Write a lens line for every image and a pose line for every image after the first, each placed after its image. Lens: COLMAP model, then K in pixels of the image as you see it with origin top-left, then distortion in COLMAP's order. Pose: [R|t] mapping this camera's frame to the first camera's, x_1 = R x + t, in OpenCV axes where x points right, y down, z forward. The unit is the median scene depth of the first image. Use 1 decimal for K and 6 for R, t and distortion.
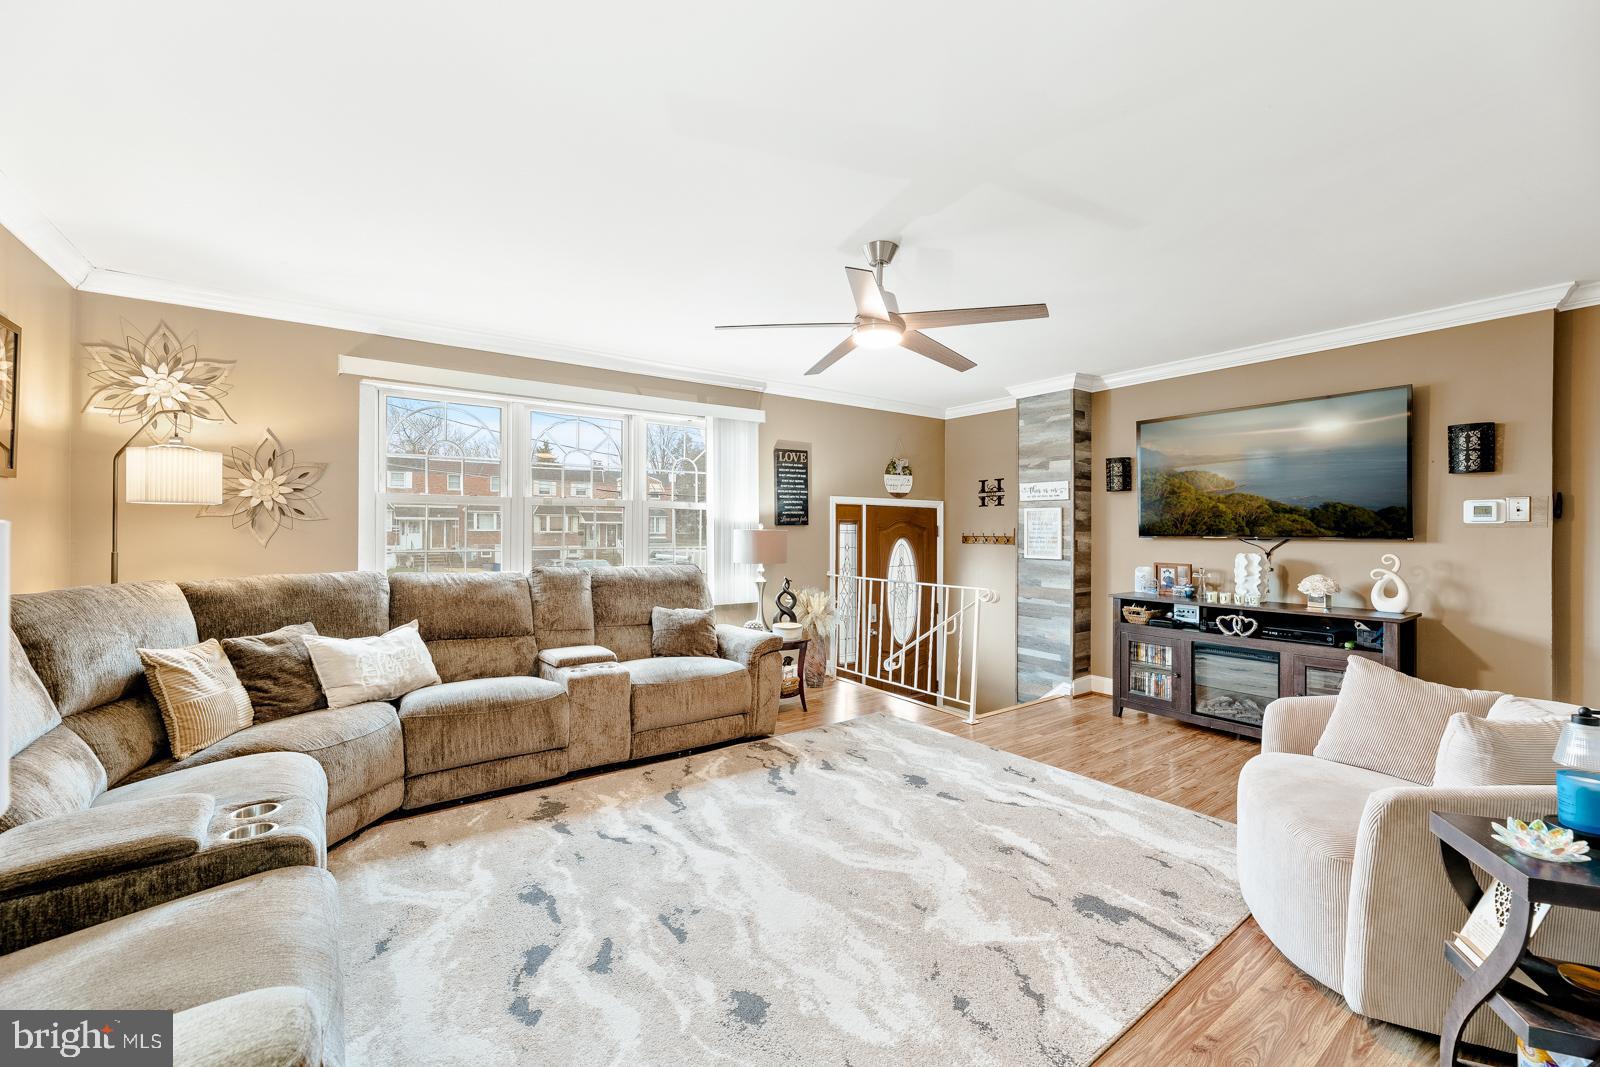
lens RADIAL K [[657.6, 0, 800.0], [0, 657.6, 533.5], [0, 0, 1]] dist [-0.000317, -0.000018]
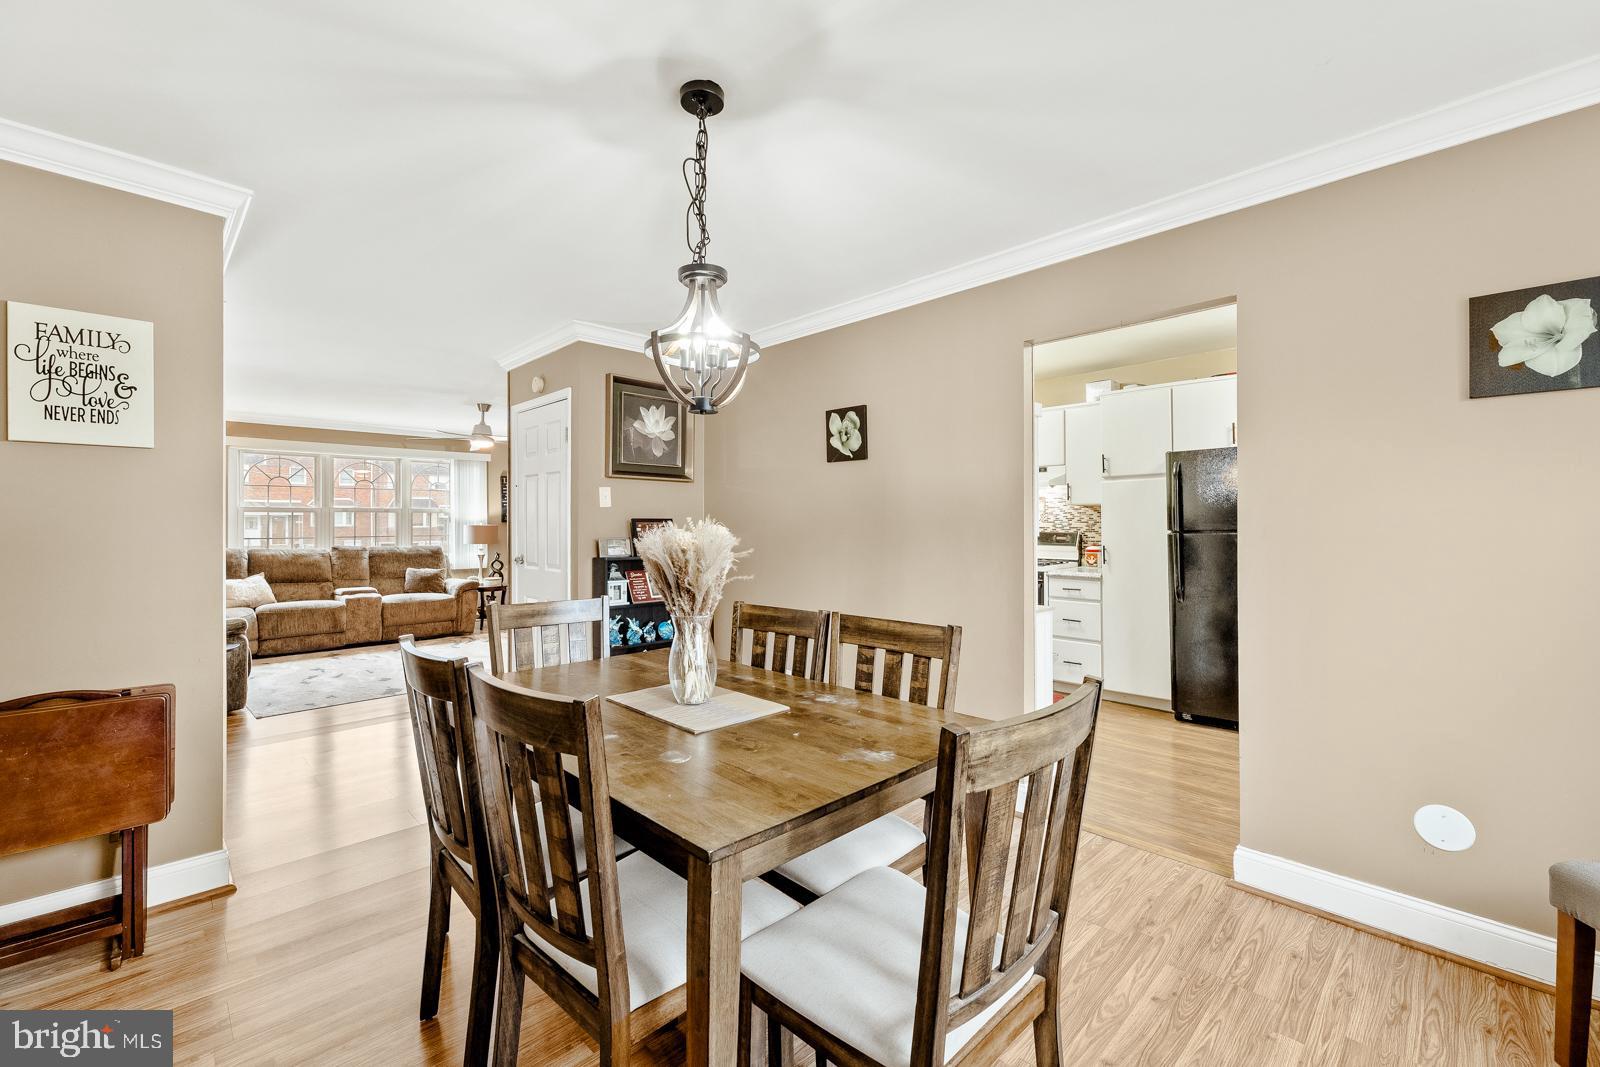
lens RADIAL K [[669.3, 0, 803.7], [0, 669.3, 519.7], [0, 0, 1]] dist [-0.002323, -0.000261]
pose [[0.986952, -0.006153, 0.160900, 0.728809], [0.007761, 0.999926, -0.009365, 0.004844], [-0.160830, 0.010492, 0.986926, -1.301002]]
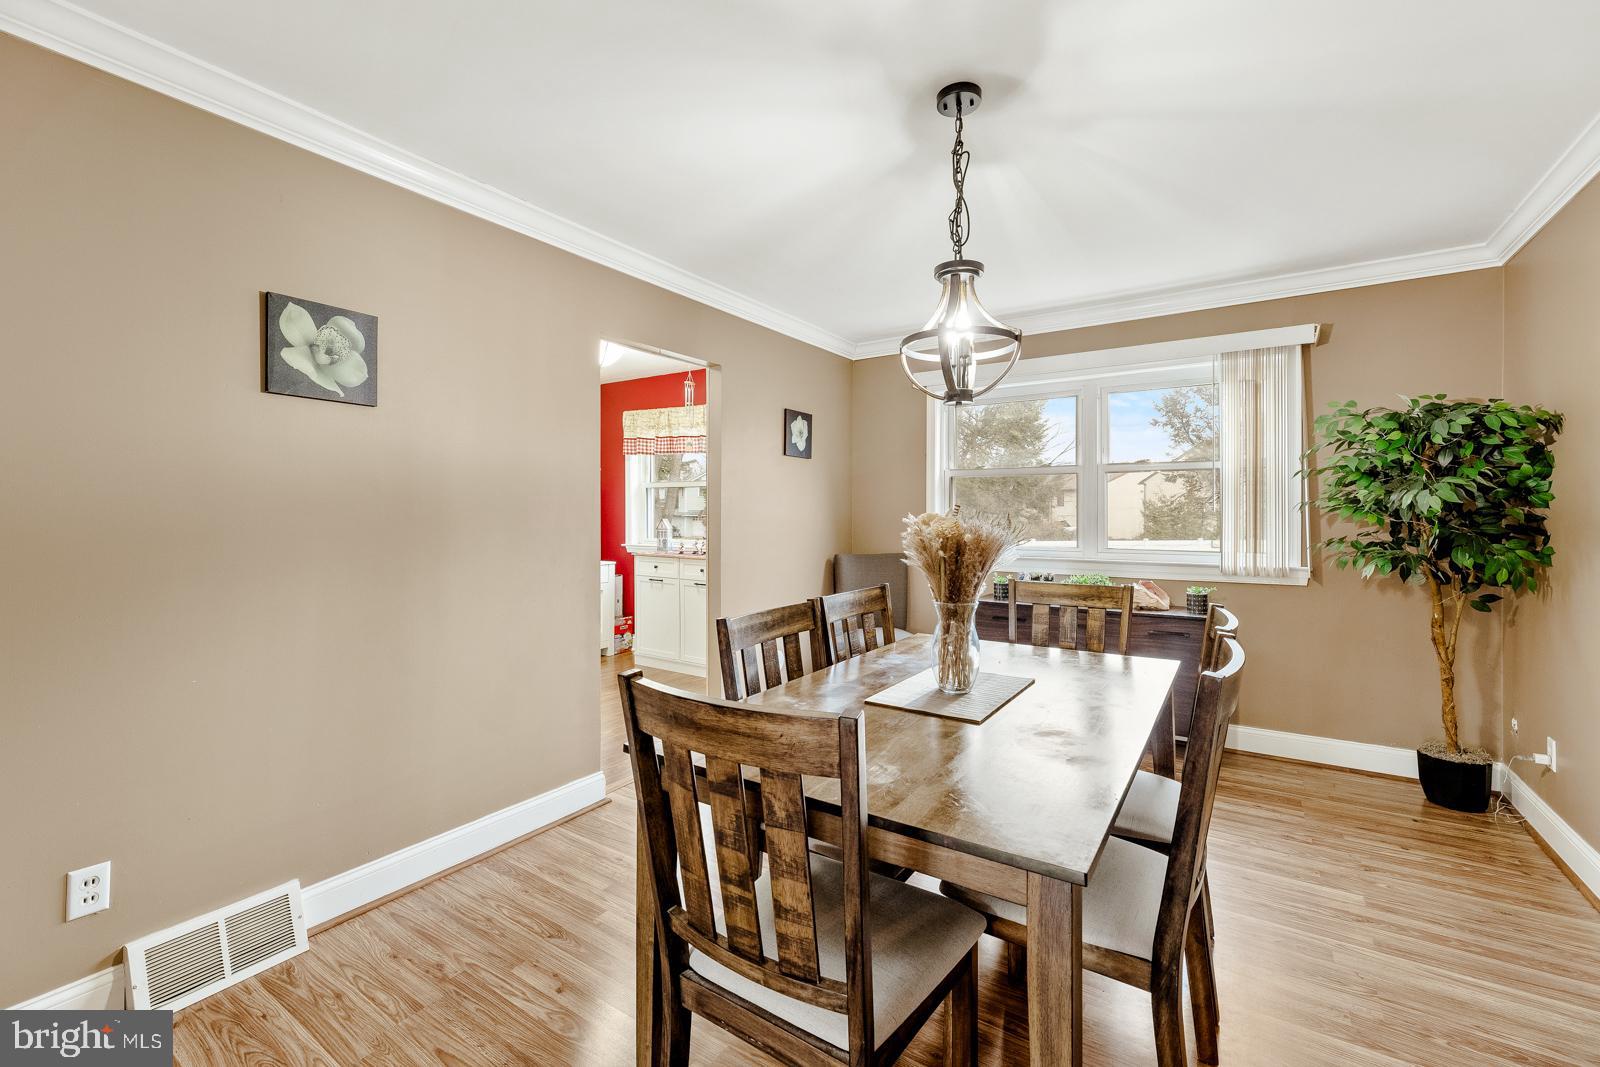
lens RADIAL K [[643.1, 0, 800.6], [0, 643.1, 512.9], [0, 0, 1]] dist [0.002660, 0.000275]
pose [[-0.344553, 0.000916, 0.938766, 0.262649], [0.005106, 0.999987, 0.000899, 0.003320], [-0.938753, 0.005103, -0.344553, -0.421155]]
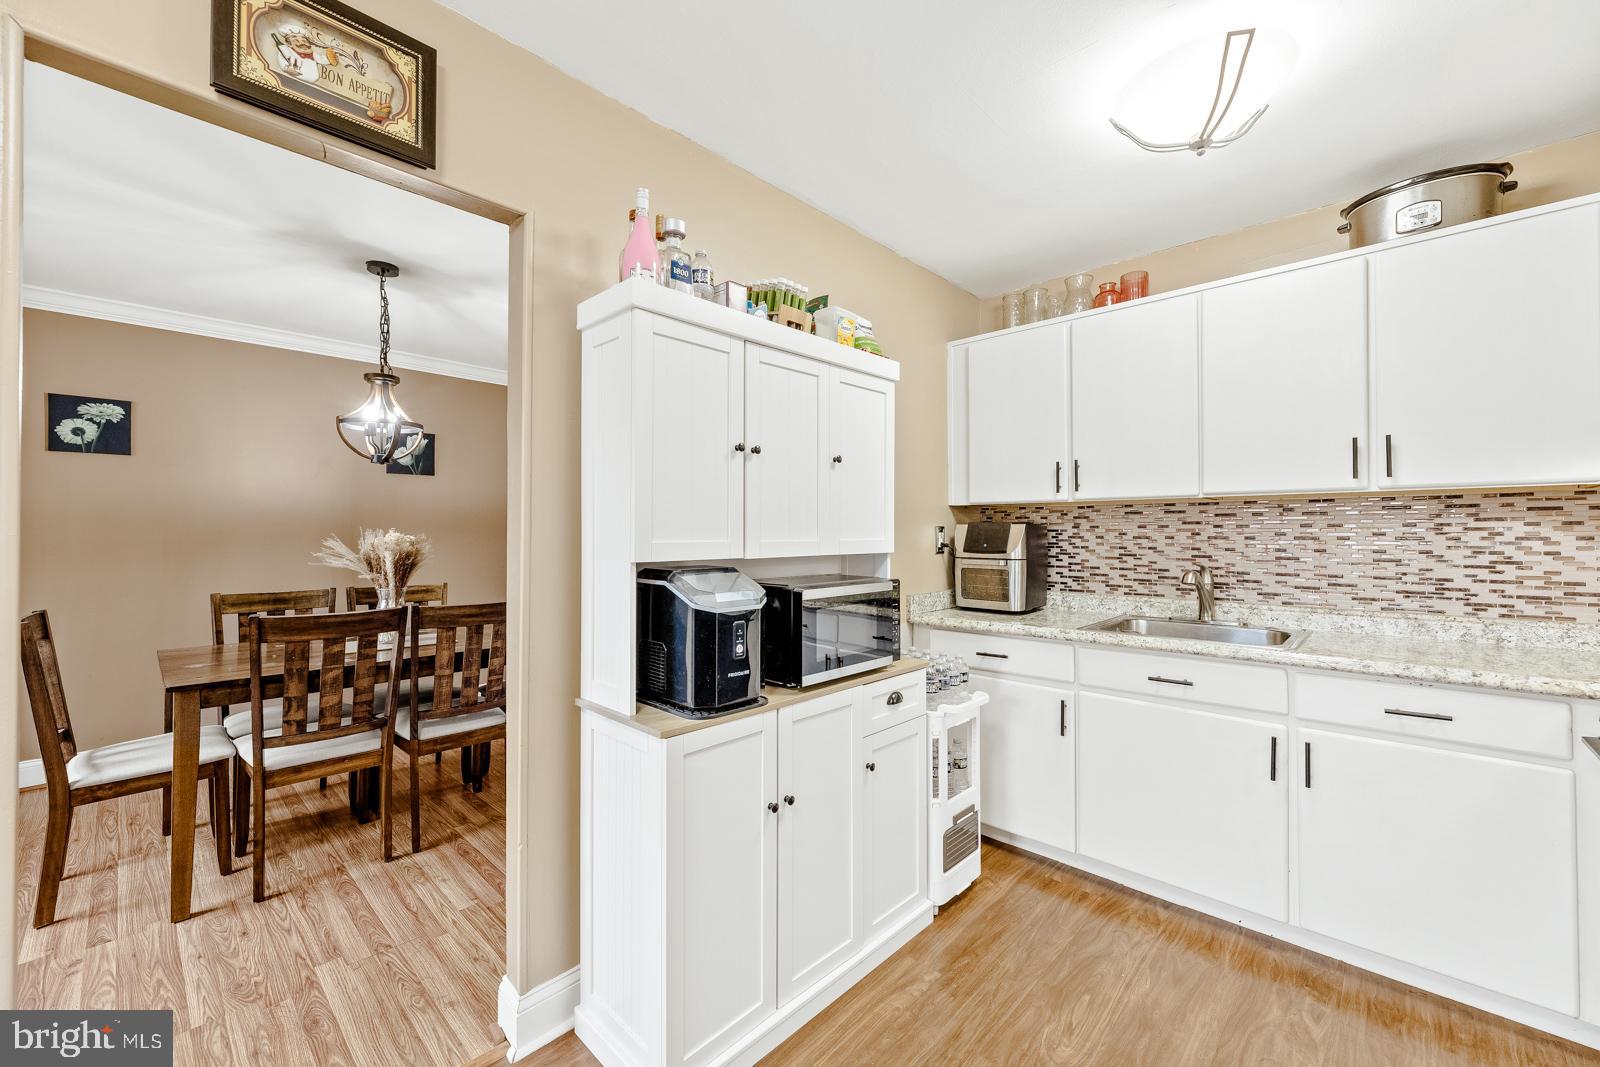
lens RADIAL K [[648.7, 0, 799.1], [0, 648.7, 525.6], [0, 0, 1]] dist [0.001625, 0.000315]
pose [[0.193892, -0.013902, -0.980924, 1.696381], [-0.003544, 0.999883, -0.014871, 0.004337], [0.981016, 0.006359, 0.193820, -0.362305]]
